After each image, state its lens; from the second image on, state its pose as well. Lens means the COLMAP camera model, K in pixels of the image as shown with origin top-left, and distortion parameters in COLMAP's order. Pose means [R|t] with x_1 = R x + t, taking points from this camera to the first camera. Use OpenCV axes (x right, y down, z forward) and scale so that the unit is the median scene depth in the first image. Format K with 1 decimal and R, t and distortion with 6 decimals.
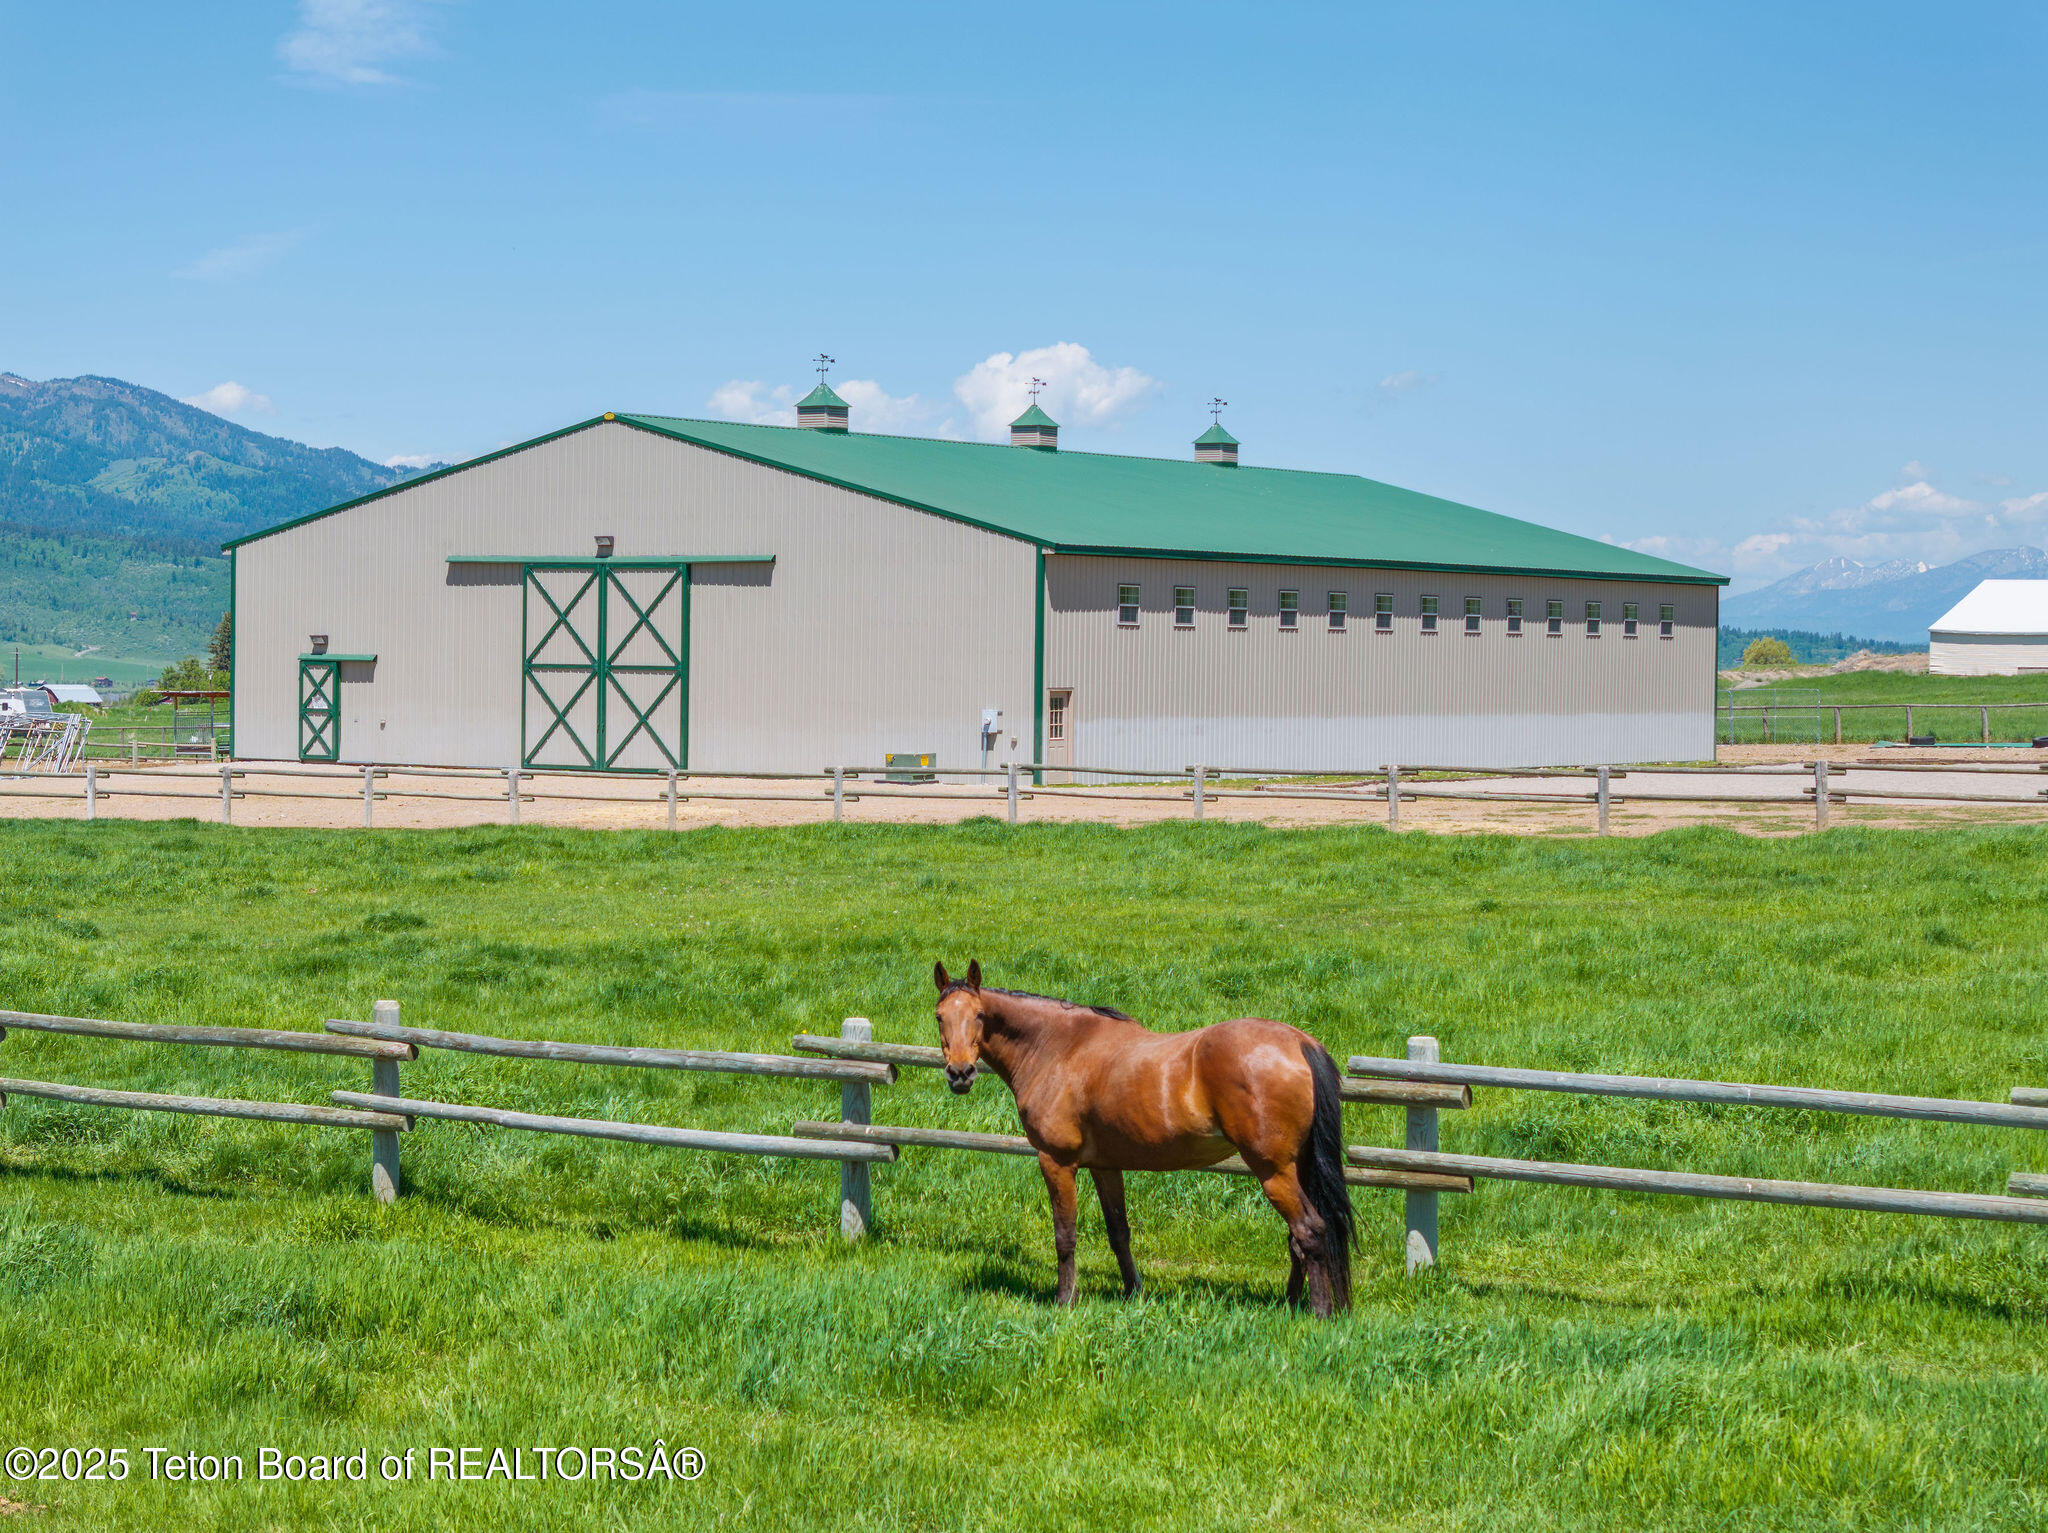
lens RADIAL K [[3943.5, 0, 1024.0], [0, 3943.5, 766.5], [0, 0, 1]] dist [-0.062631, 0.072049]
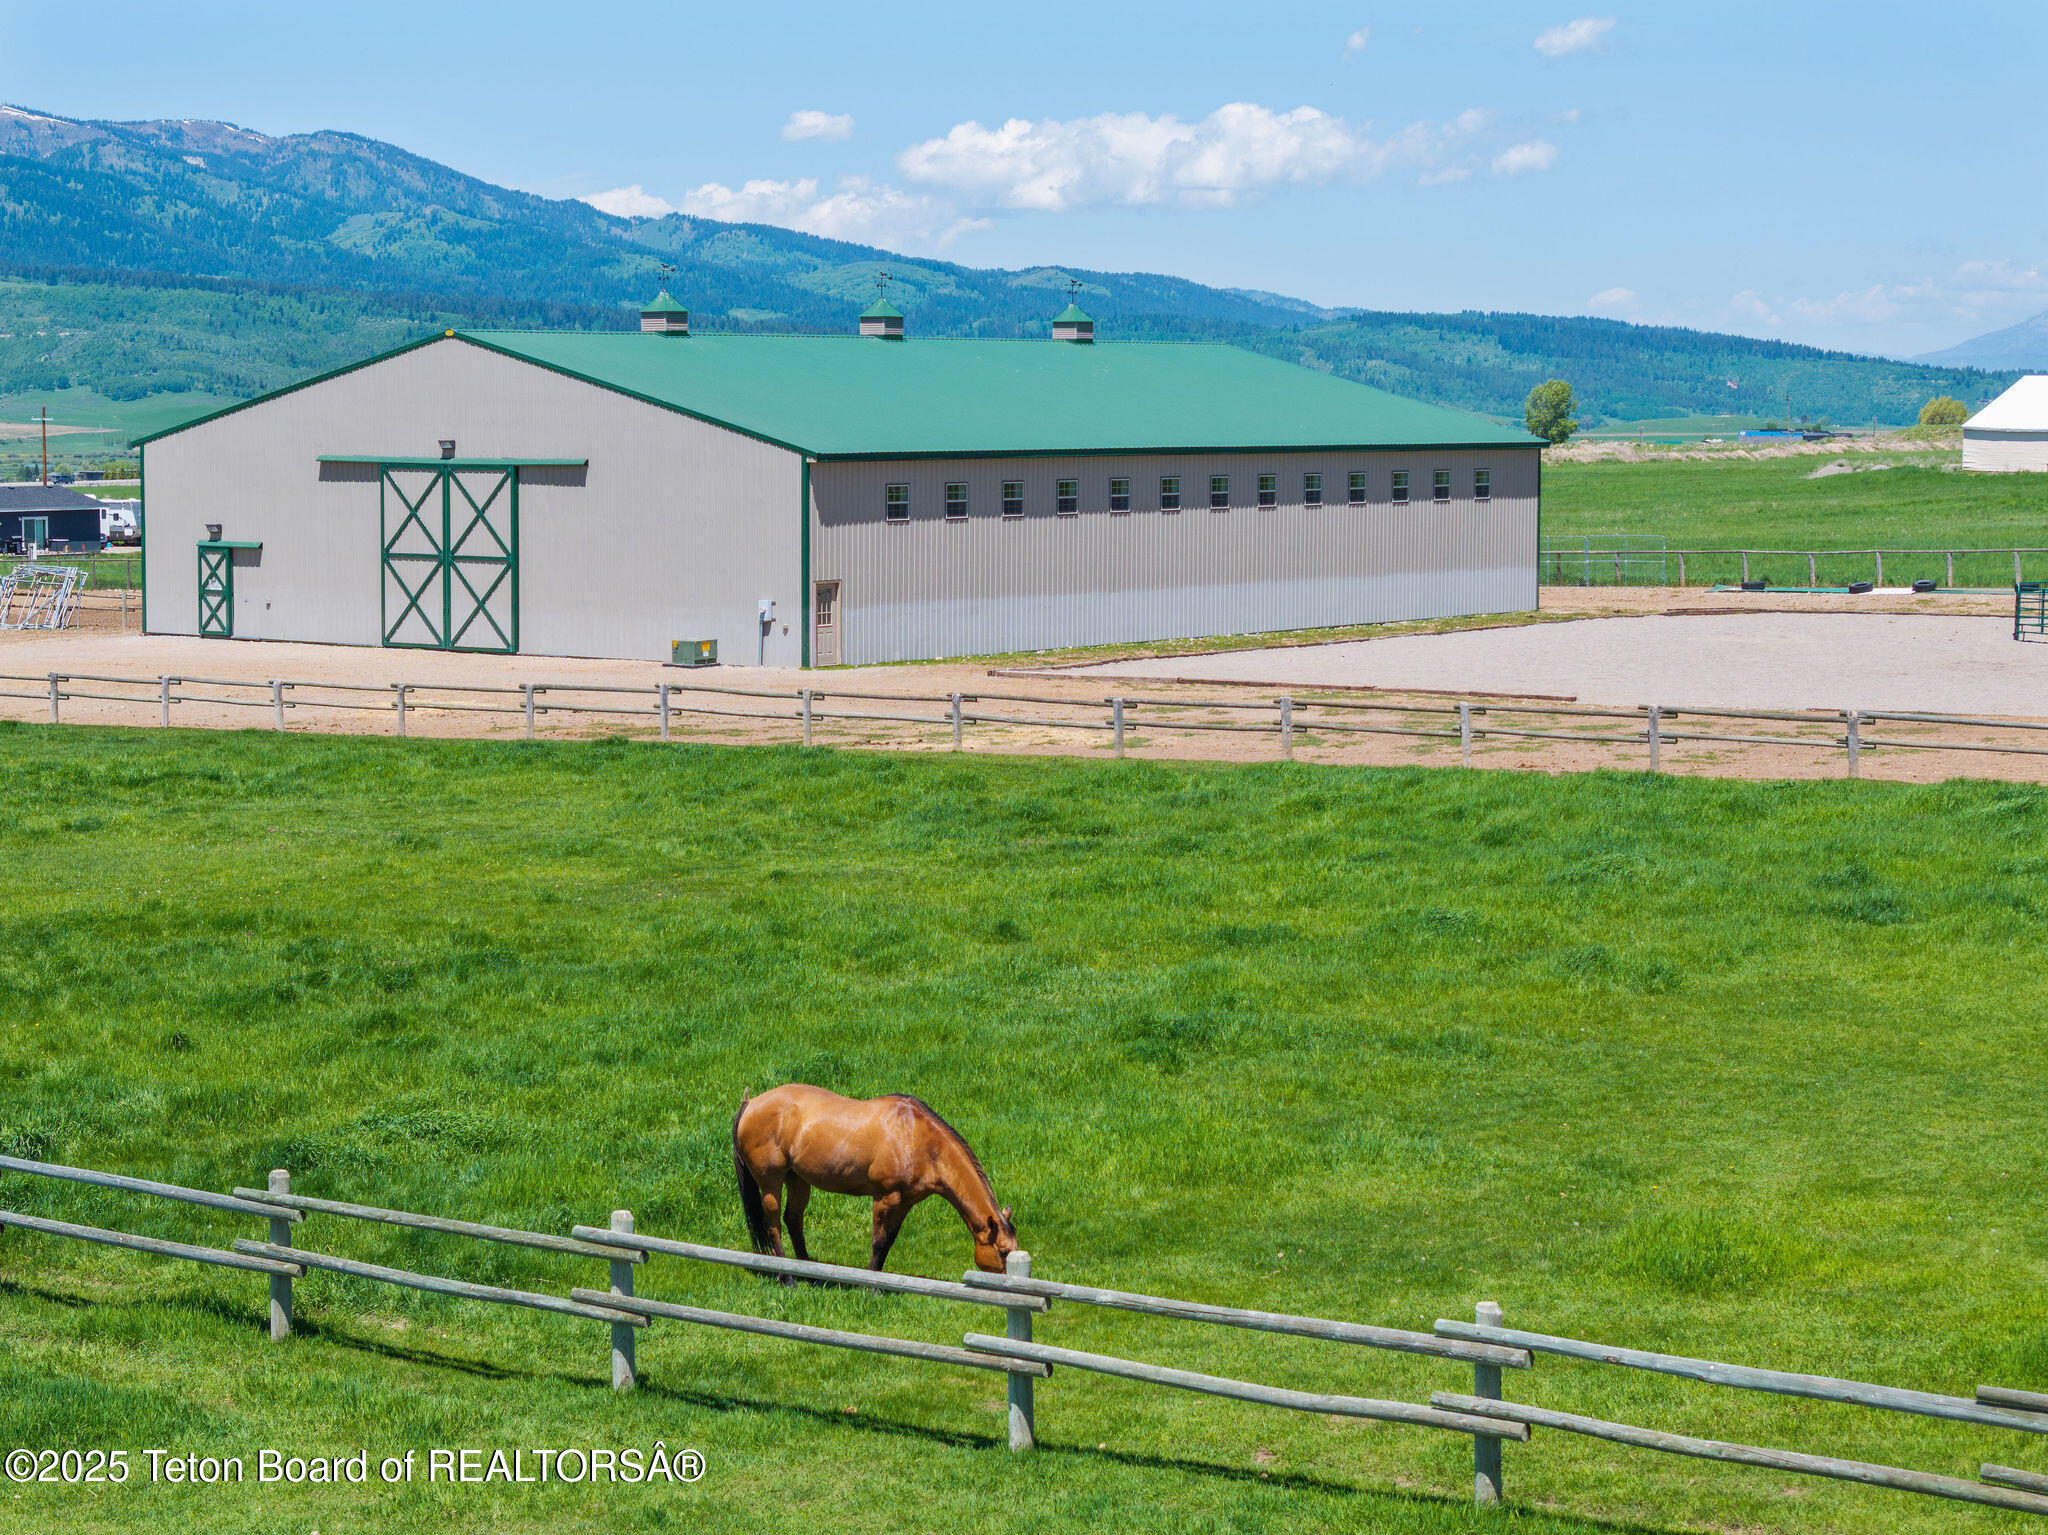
lens RADIAL K [[3943.5, 0, 1024.0], [0, 3943.5, 767.5], [0, 0, 1]] dist [-0.062631, 0.072049]
pose [[0.998099, -0.003180, -0.061541, 0.120618], [0.007154, 0.997895, 0.064462, -0.034837], [0.061206, -0.064779, 0.996021, -0.108331]]
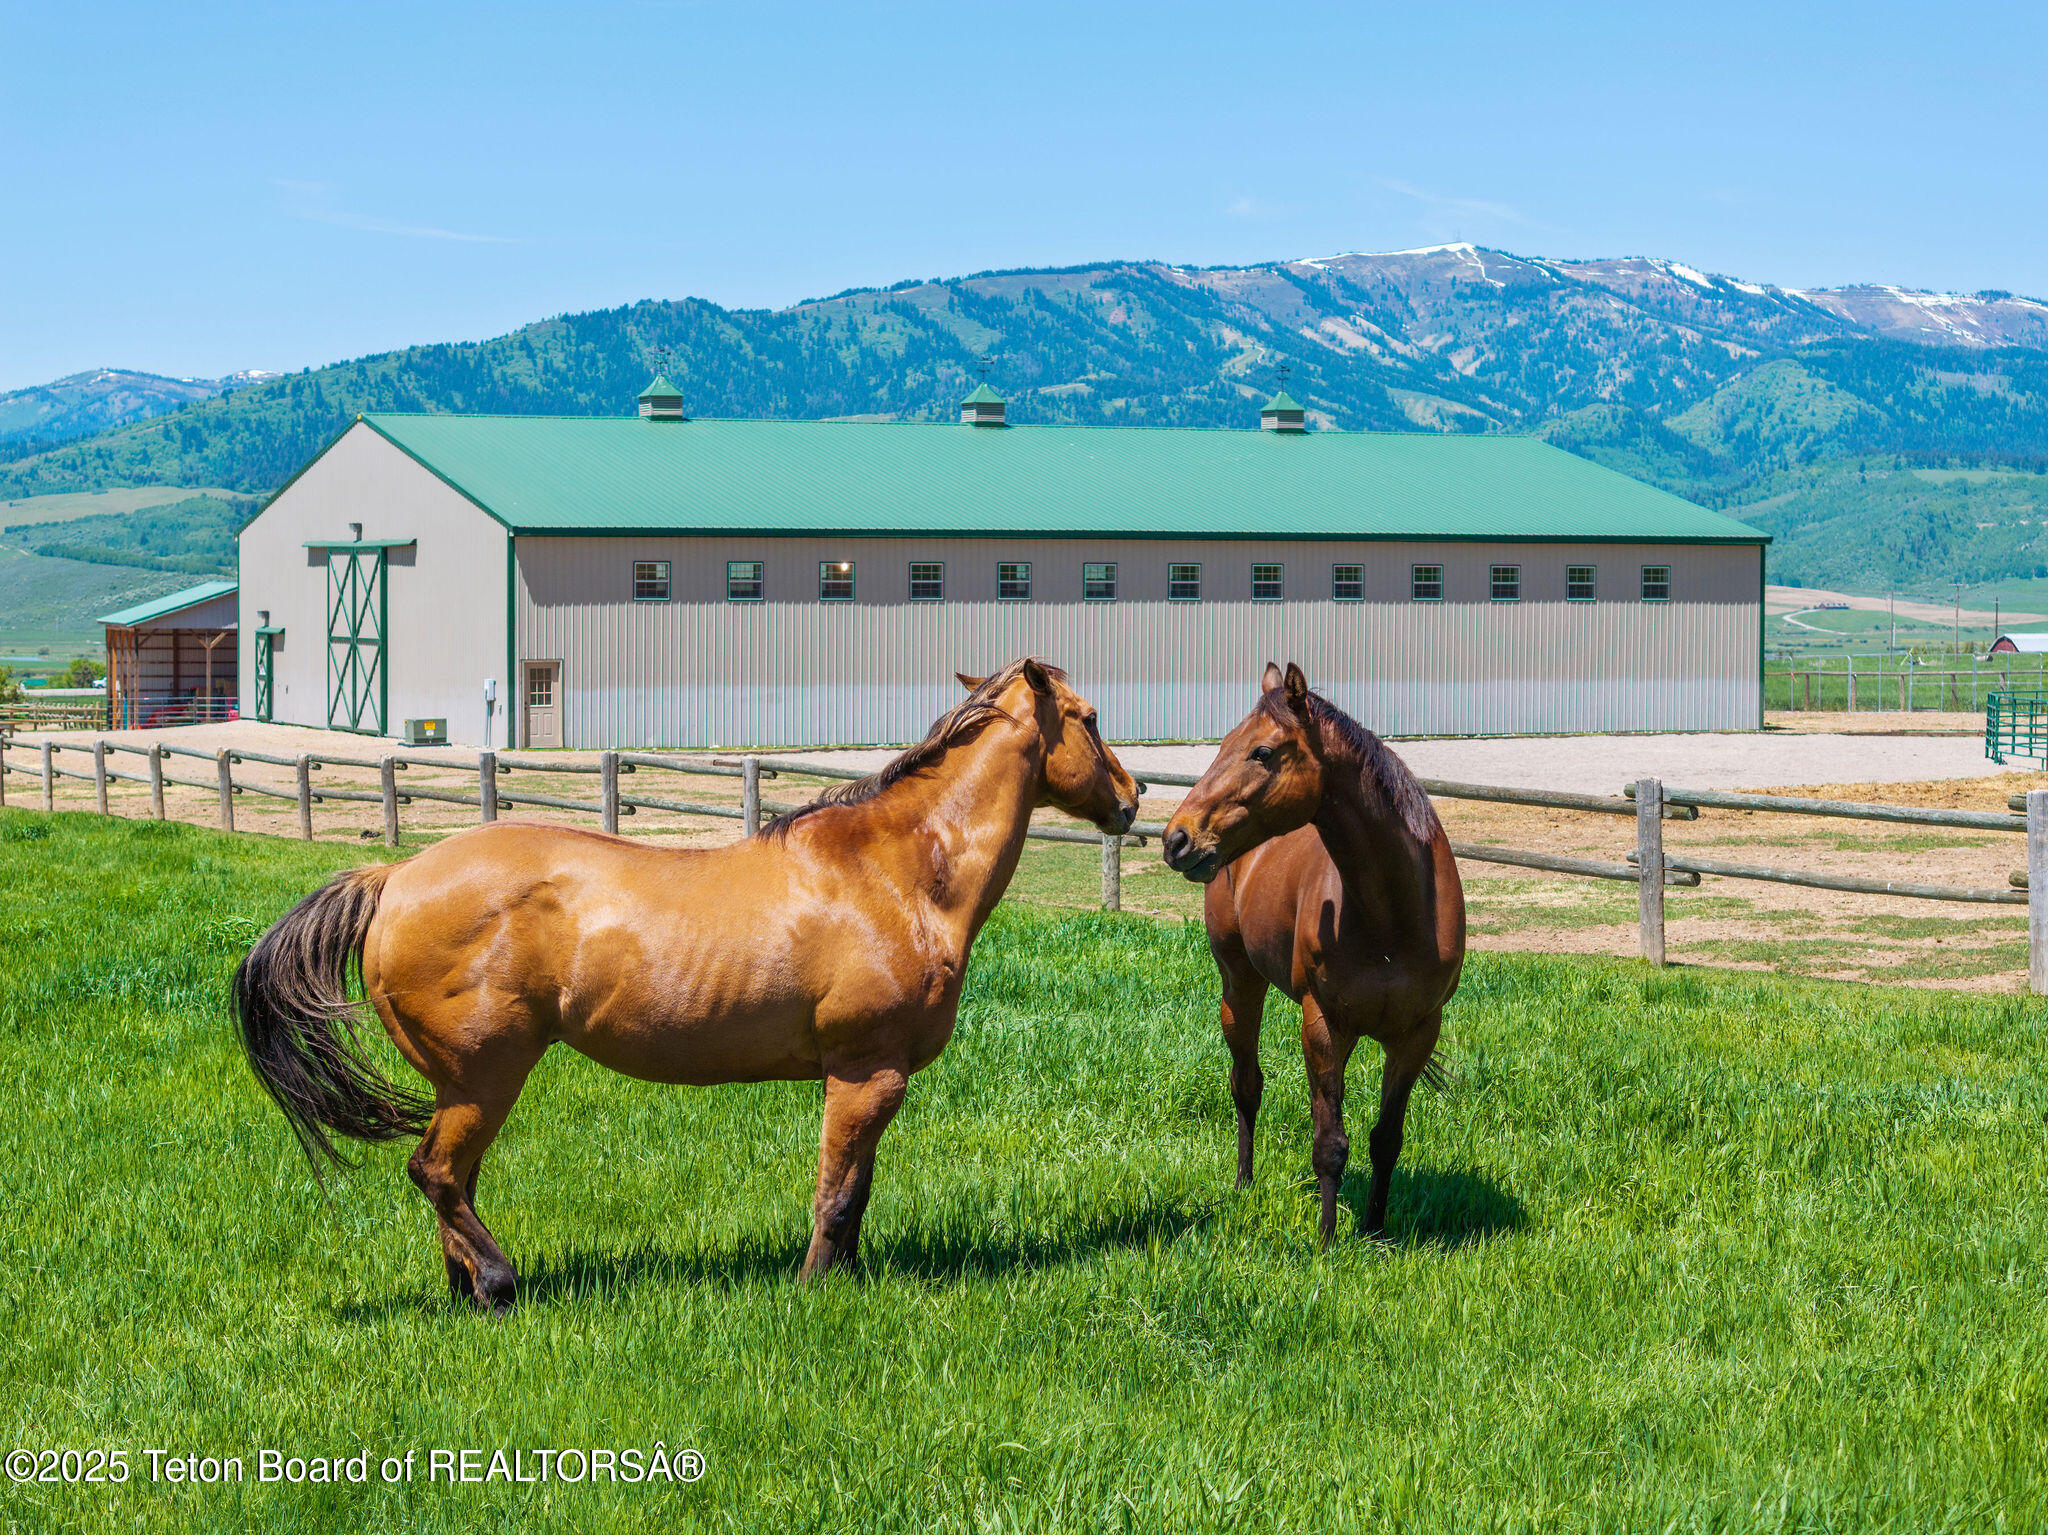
lens RADIAL K [[3943.5, 0, 1024.0], [0, 3943.5, 767.5], [0, 0, 1]] dist [-0.062631, 0.072049]
pose [[0.848560, 0.016711, -0.528836, 0.620881], [-0.009067, 0.999814, 0.017045, -0.009215], [0.529022, -0.009668, 0.848553, 0.139429]]
